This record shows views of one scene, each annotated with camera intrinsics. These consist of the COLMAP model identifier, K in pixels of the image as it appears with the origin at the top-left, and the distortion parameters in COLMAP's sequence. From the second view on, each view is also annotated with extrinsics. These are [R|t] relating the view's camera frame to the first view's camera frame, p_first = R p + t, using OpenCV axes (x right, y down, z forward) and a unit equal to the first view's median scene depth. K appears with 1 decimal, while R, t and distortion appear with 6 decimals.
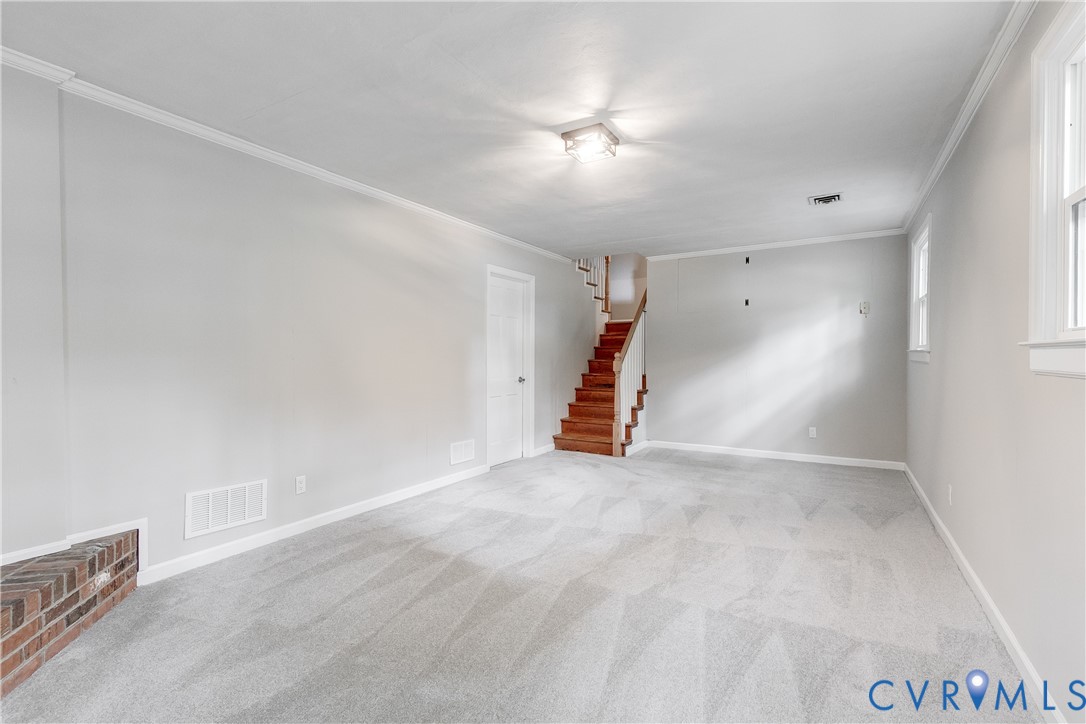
lens RADIAL K [[492.8, 0, 545.1], [0, 492.8, 362.2], [0, 0, 1]] dist [0.003147, -0.001590]
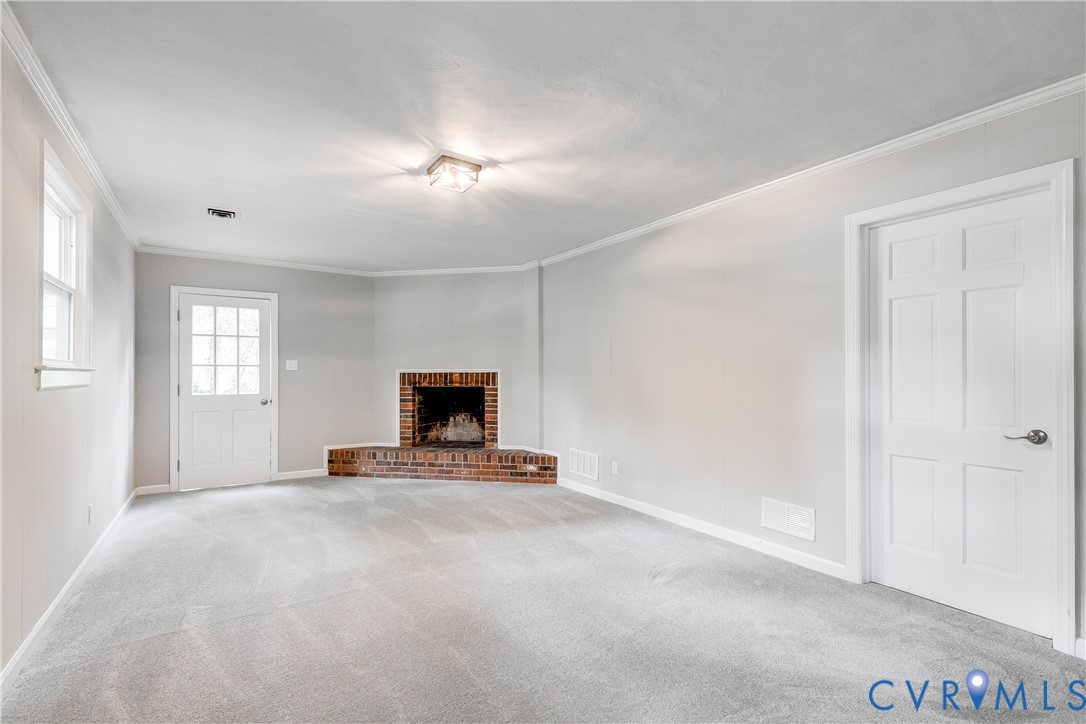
lens RADIAL K [[492.8, 0, 545.8], [0, 492.8, 371.2], [0, 0, 1]] dist [0.003147, -0.001590]
pose [[-0.432663, -0.004183, -0.901546, 0.893919], [-0.011253, 0.999936, 0.000761, -0.024181], [0.901486, 0.010474, -0.432682, 1.521261]]
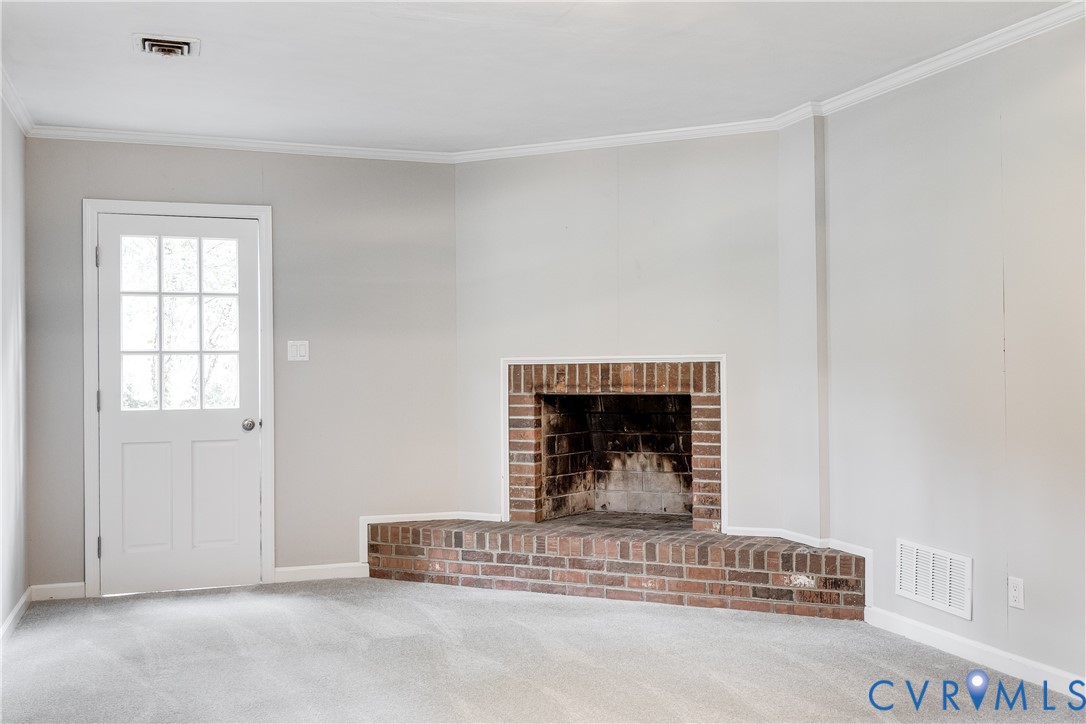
lens RADIAL K [[1047.0, 0, 542.6], [0, 1047.0, 358.5], [0, 0, 1]] dist [0.004234, 0.000000]
pose [[-0.640771, -0.000771, -0.767732, 0.835816], [-0.002155, 0.999997, 0.000795, -0.022245], [0.767729, 0.002164, -0.640771, 1.449845]]
